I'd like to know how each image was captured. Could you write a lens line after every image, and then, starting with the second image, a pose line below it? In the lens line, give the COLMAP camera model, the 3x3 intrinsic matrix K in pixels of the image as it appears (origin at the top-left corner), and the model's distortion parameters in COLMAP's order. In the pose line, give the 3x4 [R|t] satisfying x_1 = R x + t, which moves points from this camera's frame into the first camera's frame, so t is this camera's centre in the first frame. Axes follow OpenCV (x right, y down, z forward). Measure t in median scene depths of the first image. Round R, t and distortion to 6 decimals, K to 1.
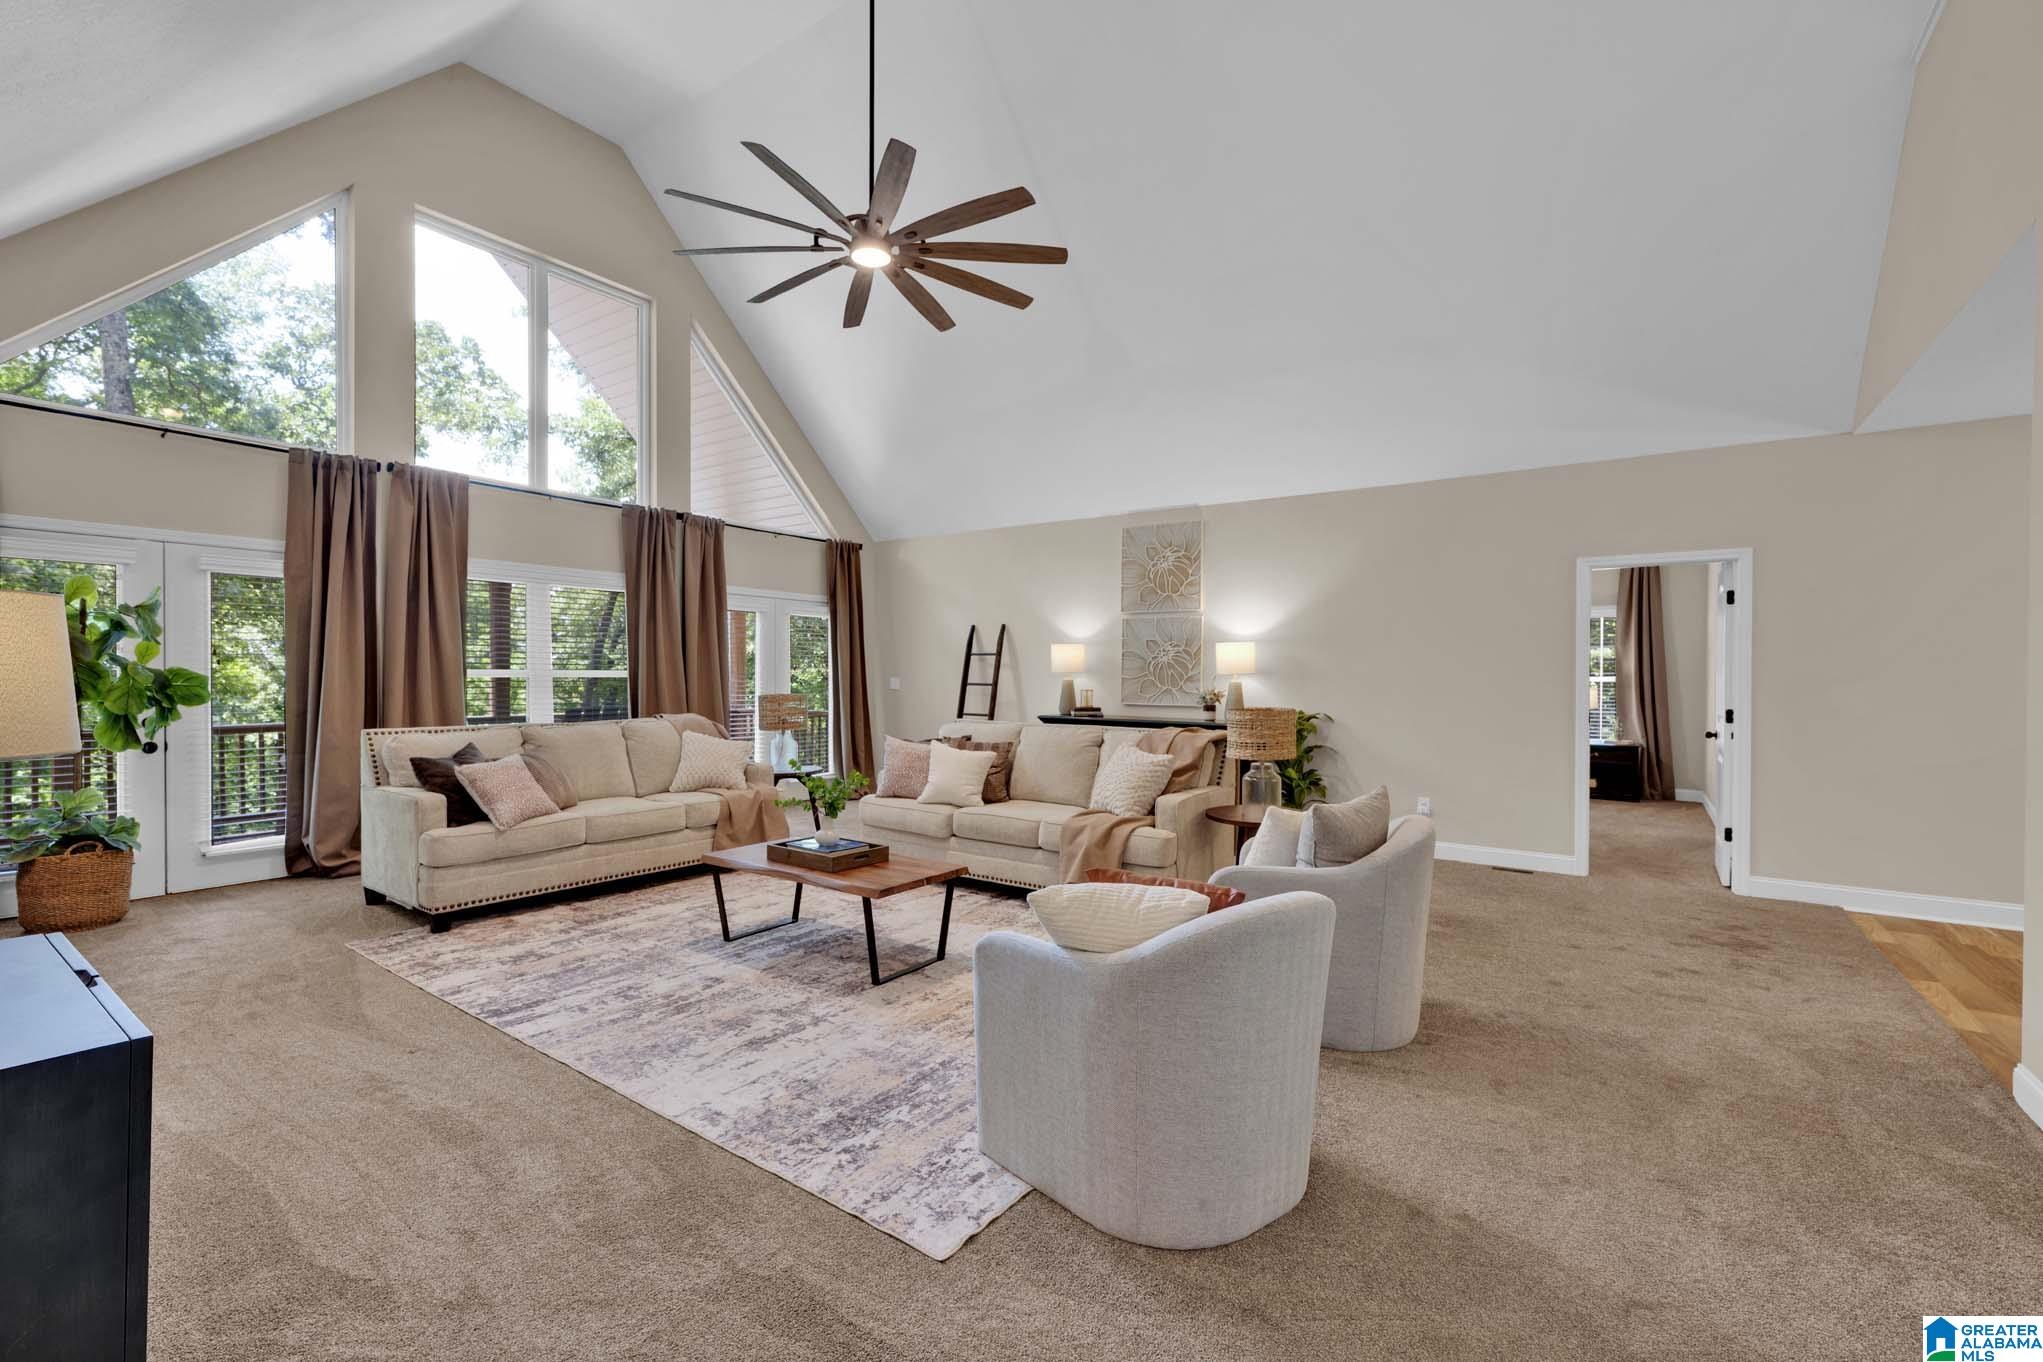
lens RADIAL K [[862.9, 0, 1019.2], [0, 862.9, 689.5], [0, 0, 1]] dist [0.000863, 0.000076]
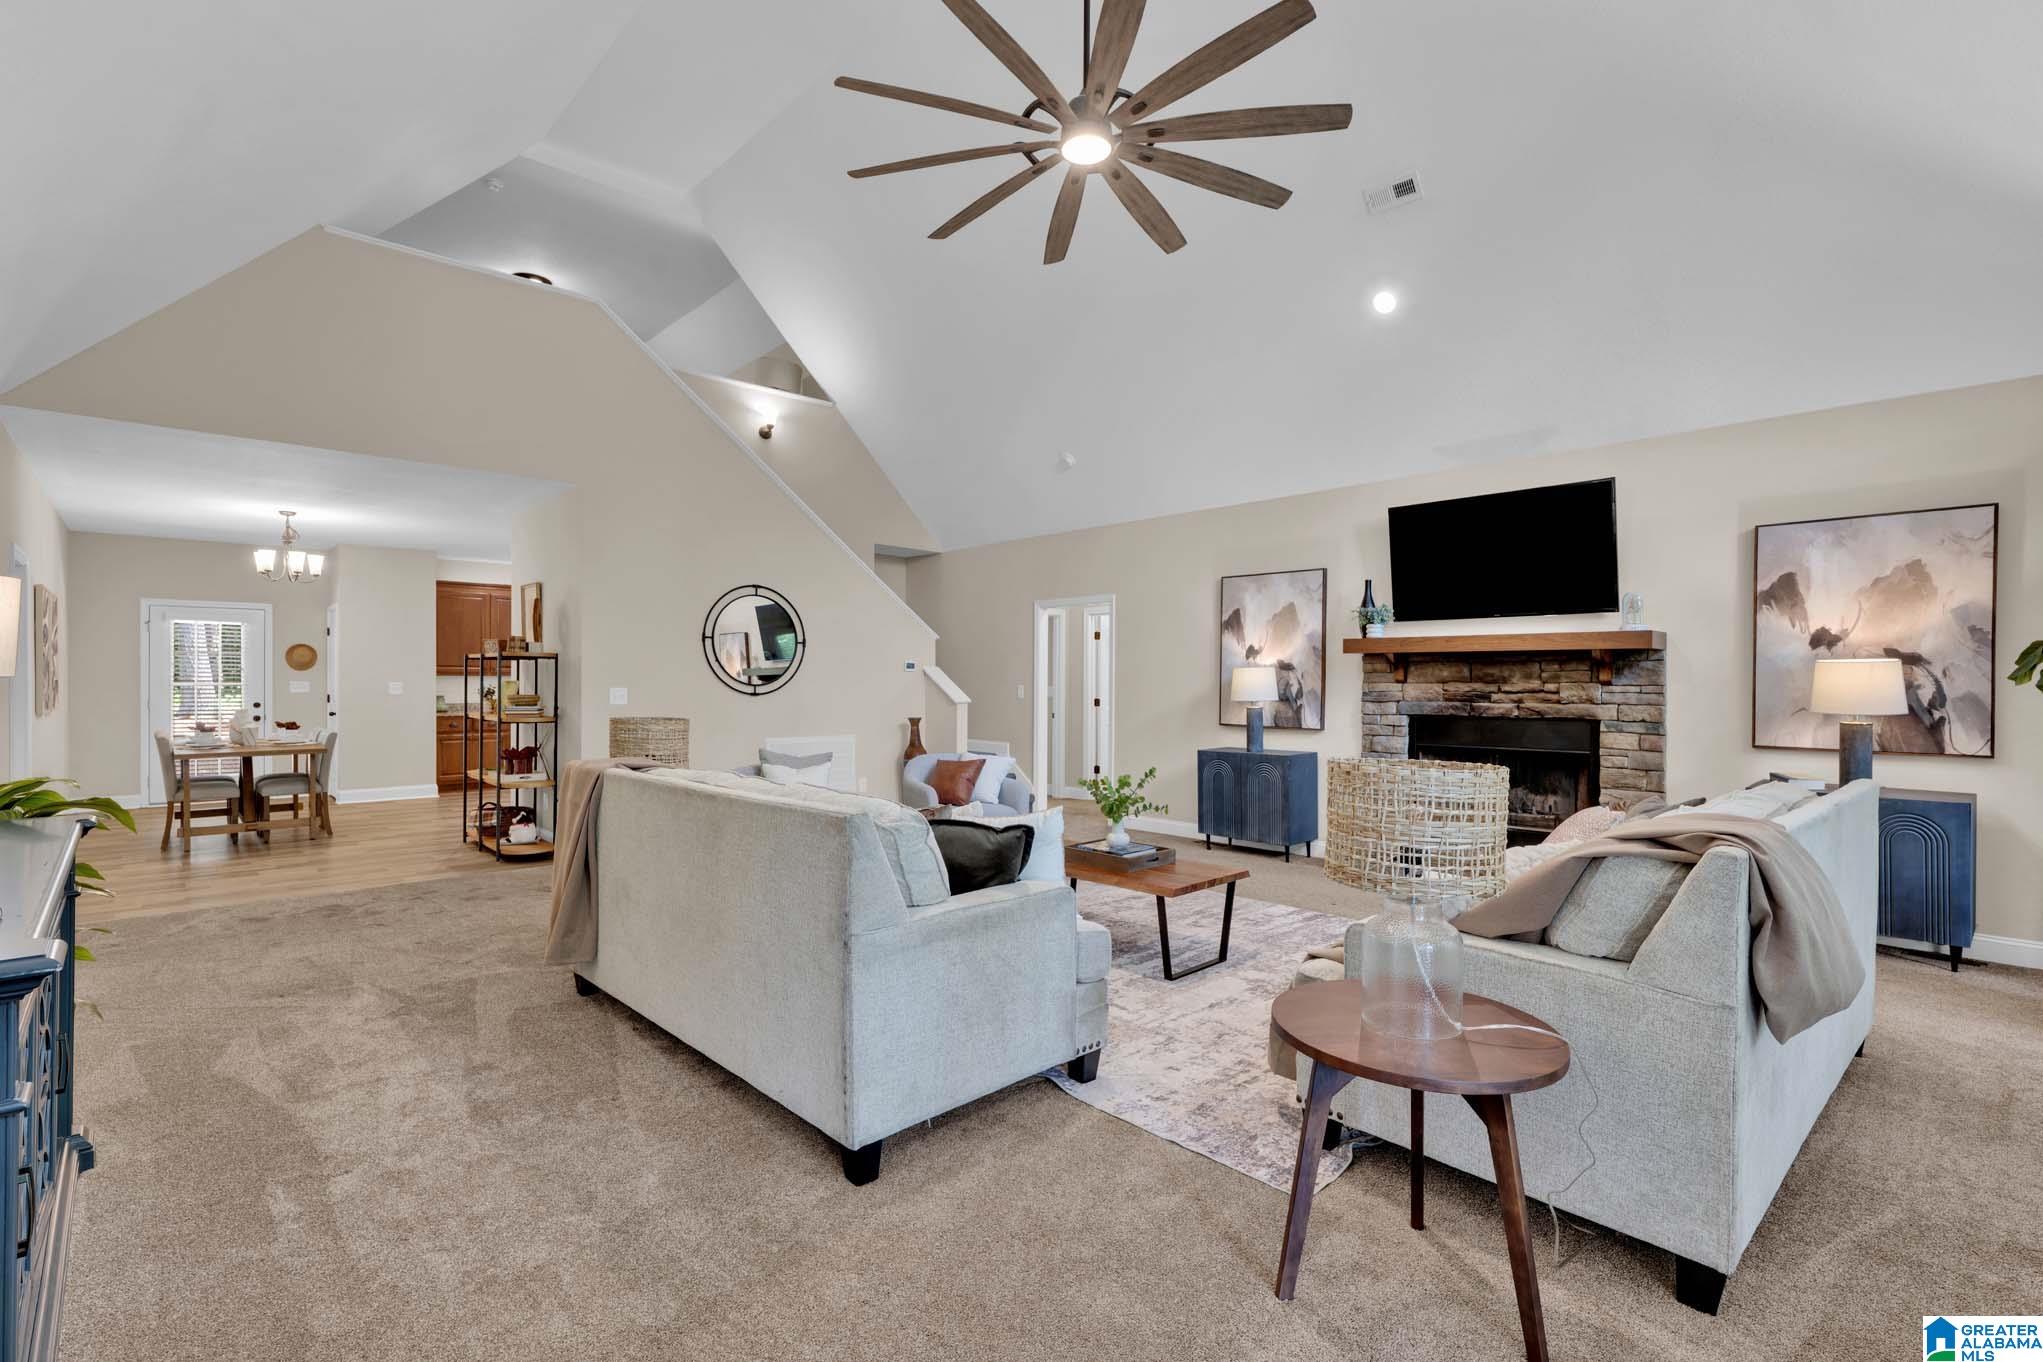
lens RADIAL K [[928.7, 0, 1016.8], [0, 928.7, 684.9], [0, 0, 1]] dist [-0.000105, -0.000185]
pose [[-0.977714, -0.011575, 0.209623, -0.366698], [-0.006732, 0.999694, 0.023806, -0.046229], [-0.209835, 0.021864, -0.977492, 2.306734]]
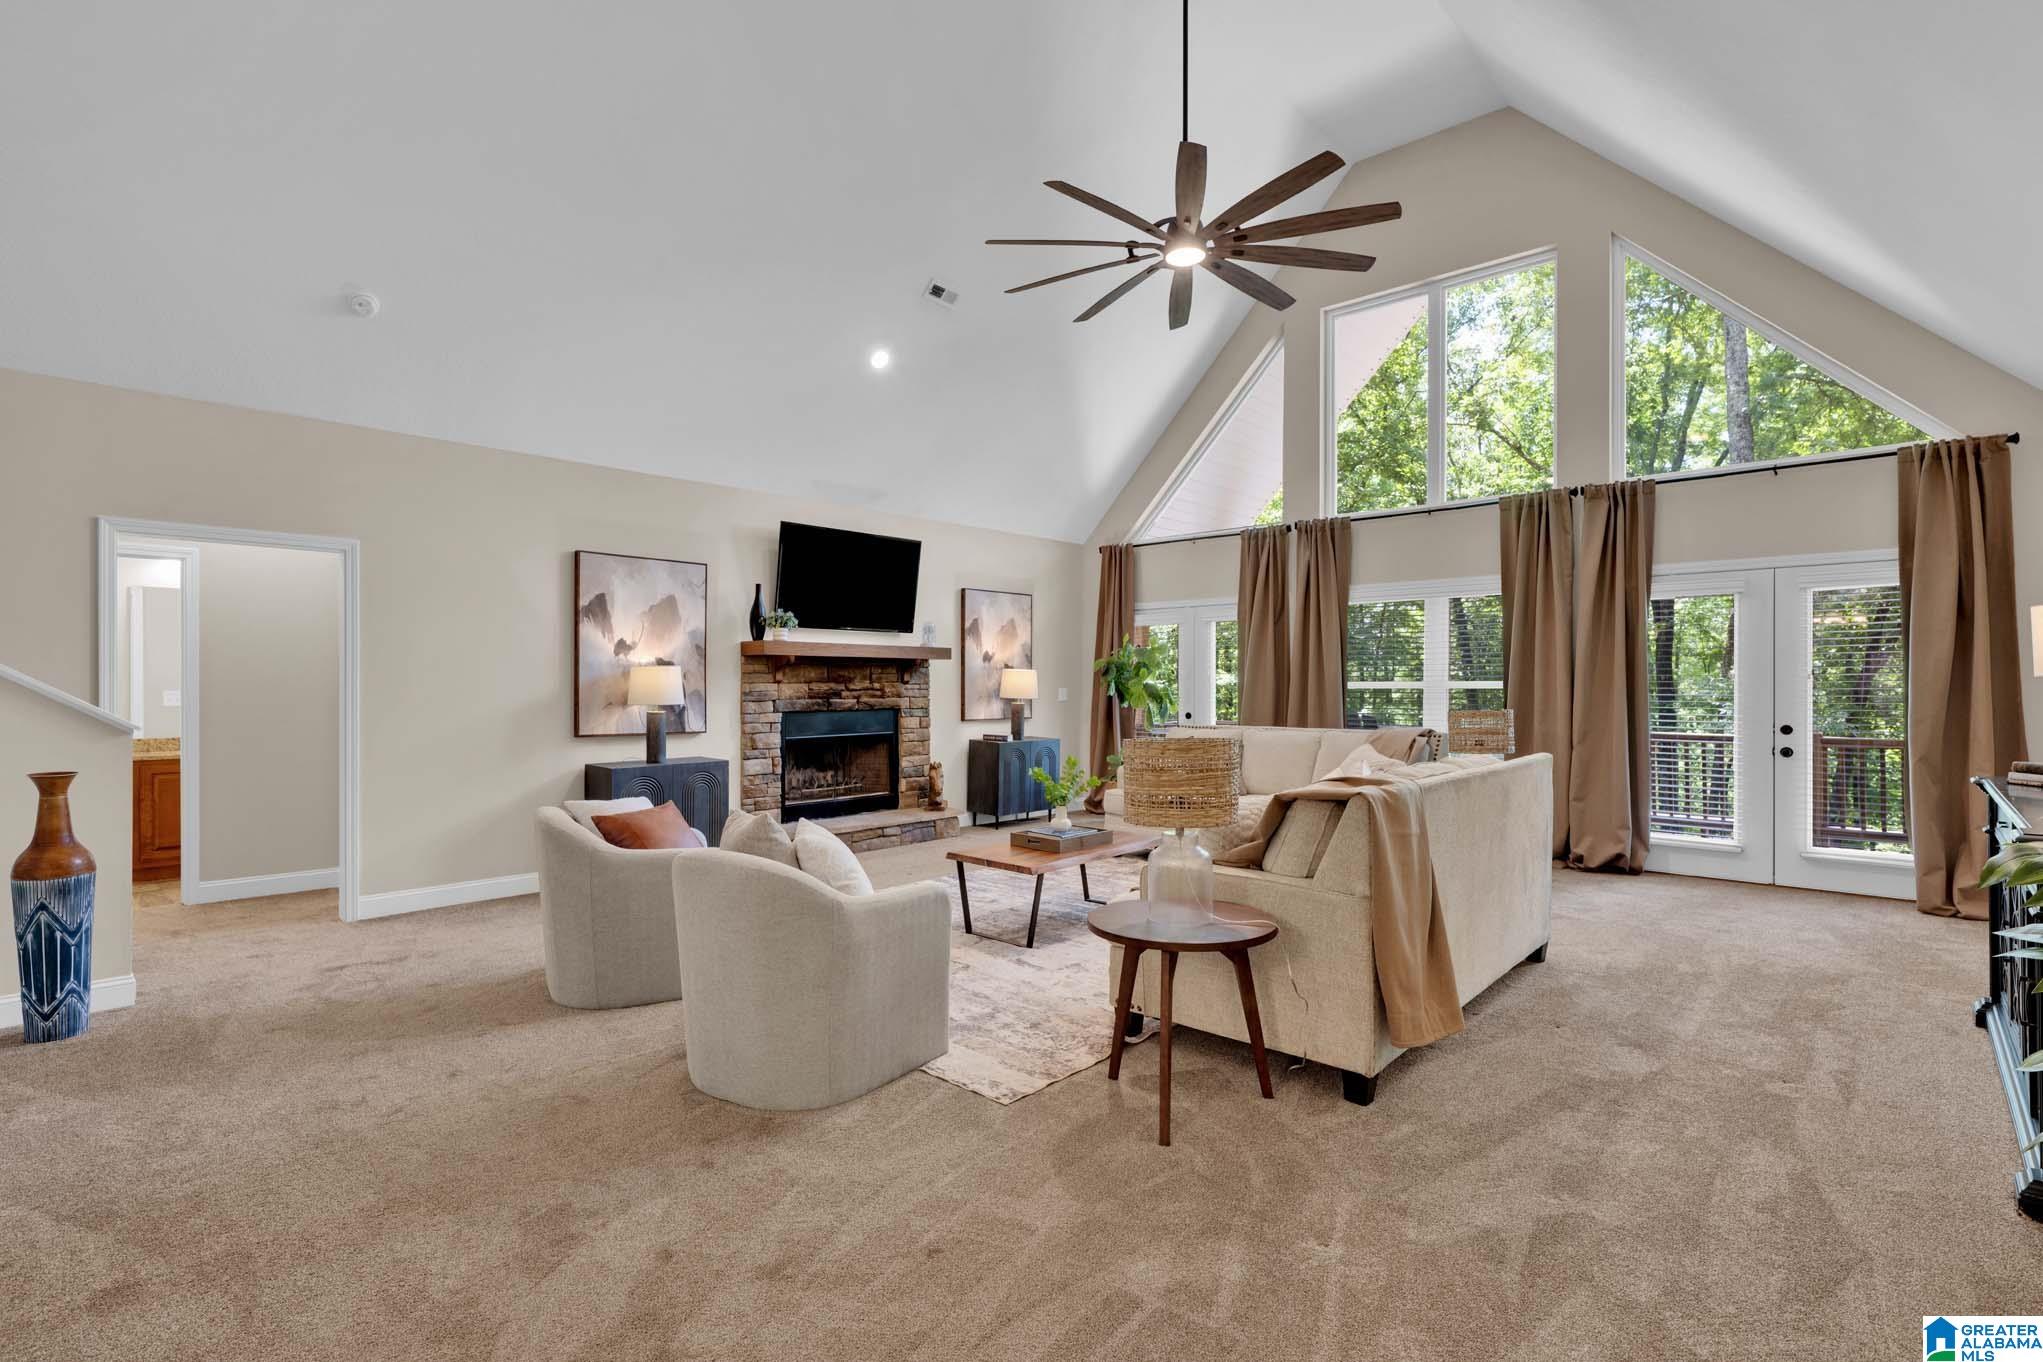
lens RADIAL K [[964.0, 0, 1027.4], [0, 964.0, 678.5], [0, 0, 1]] dist [0.003933, 0.000370]
pose [[-0.125926, -0.011271, -0.991976, 1.163939], [-0.016622, 0.999819, -0.009250, -0.013140], [0.991900, 0.015324, -0.126090, 1.209556]]
